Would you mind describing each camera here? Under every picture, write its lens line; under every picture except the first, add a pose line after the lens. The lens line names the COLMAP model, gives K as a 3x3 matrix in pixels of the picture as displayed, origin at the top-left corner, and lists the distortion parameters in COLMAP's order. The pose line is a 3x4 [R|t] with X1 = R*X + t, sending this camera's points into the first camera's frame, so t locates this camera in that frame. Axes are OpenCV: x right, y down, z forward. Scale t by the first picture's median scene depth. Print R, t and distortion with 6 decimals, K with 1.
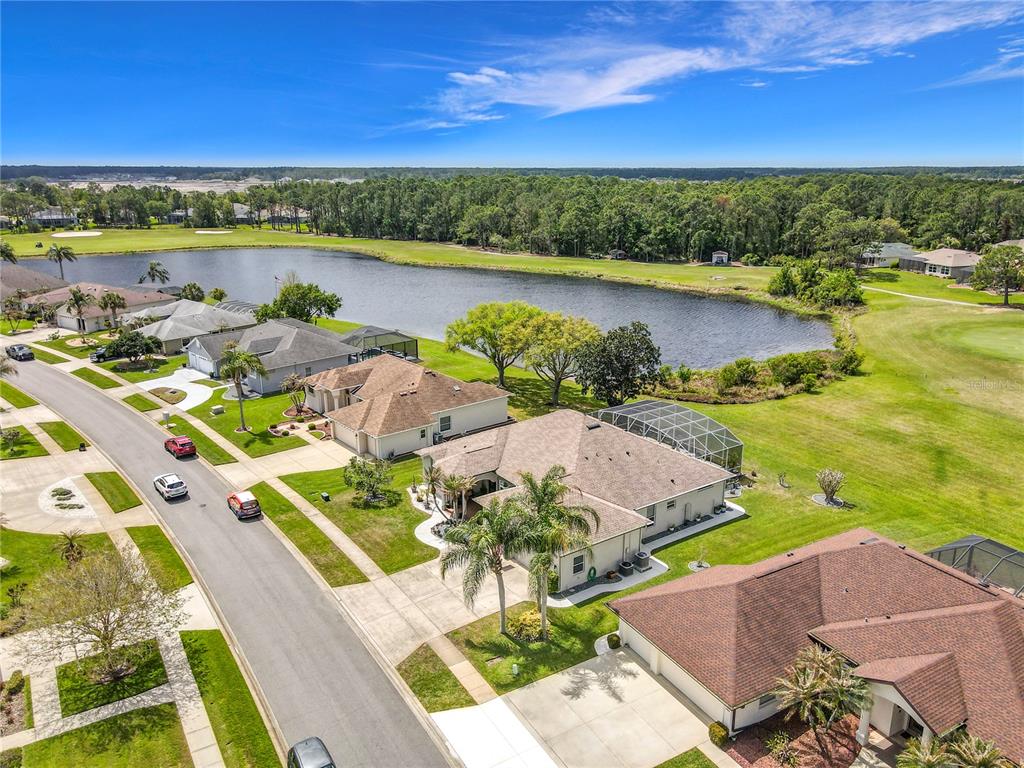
lens RADIAL K [[763.6, 0, 515.3], [0, 763.6, 324.9], [0, 0, 1]] dist [0.000598, 0.004874]
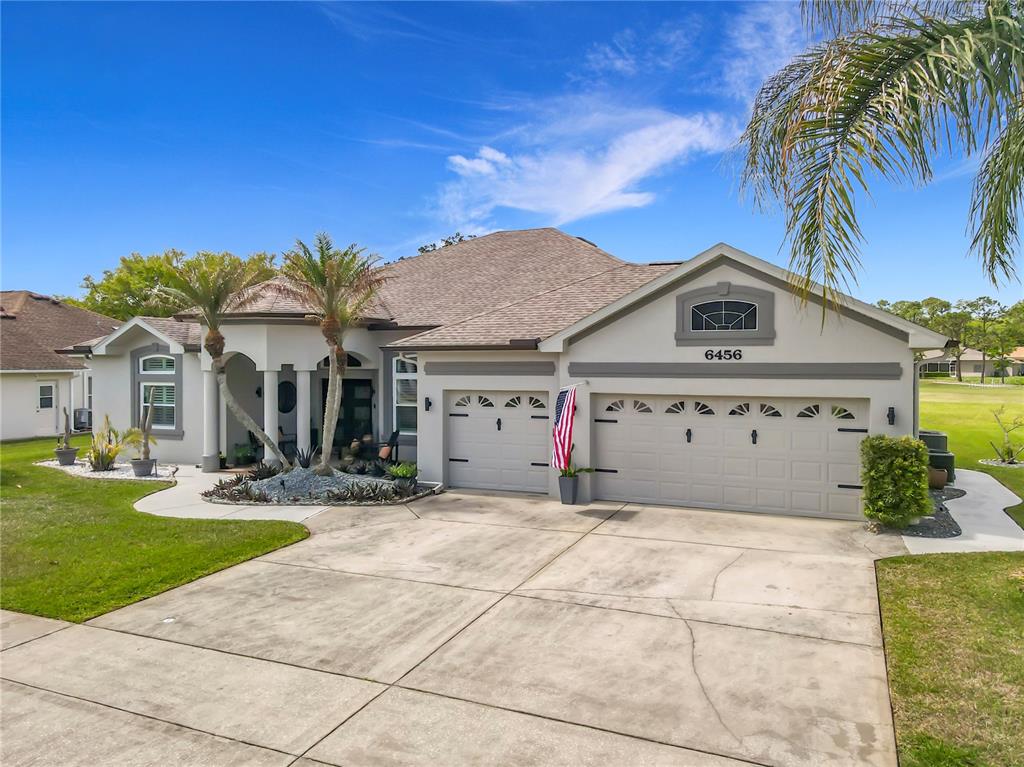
lens RADIAL K [[750.4, 0, 520.0], [0, 750.4, 360.8], [0, 0, 1]] dist [0.029860, 0.003502]
pose [[0.852478, -0.000173, 0.522762, -0.122497], [0.107247, 0.978787, -0.174566, 0.221610], [-0.511643, 0.204879, 0.834414, 0.572555]]
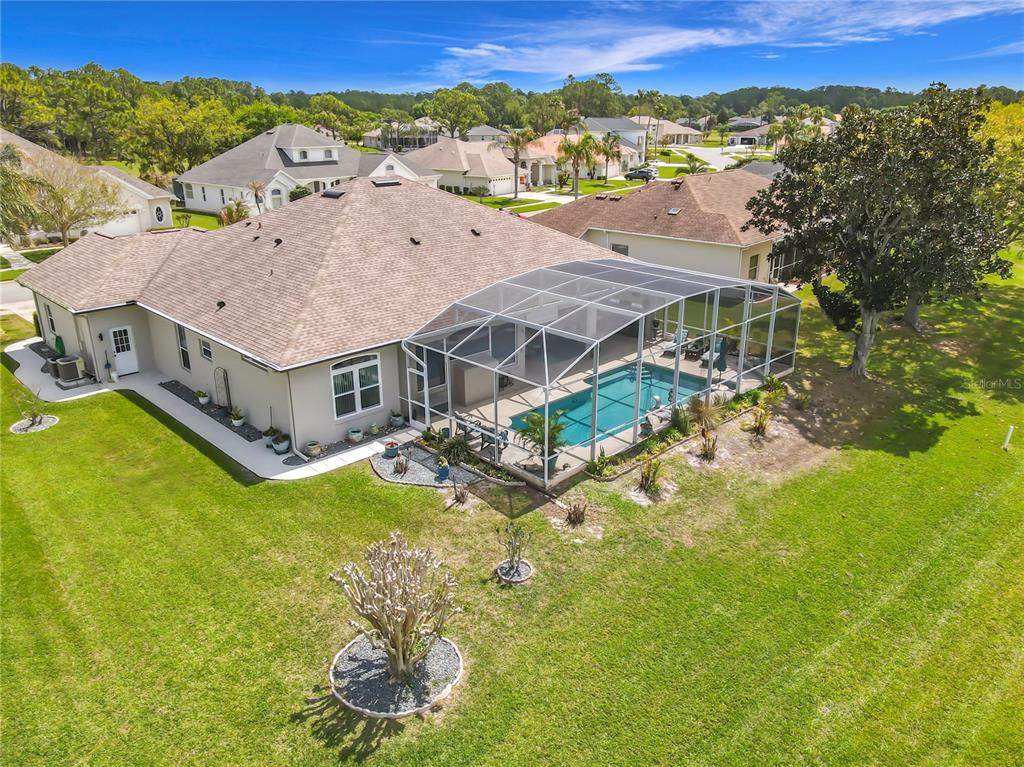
lens RADIAL K [[766.6, 0, 520.0], [0, 766.6, 384.8], [0, 0, 1]] dist [0.016734, 0.004184]
pose [[0.160767, 0.333268, -0.929024, 0.534554], [-0.198618, 0.932936, 0.300301, 0.060027], [0.966801, 0.136242, 0.216179, 0.857713]]
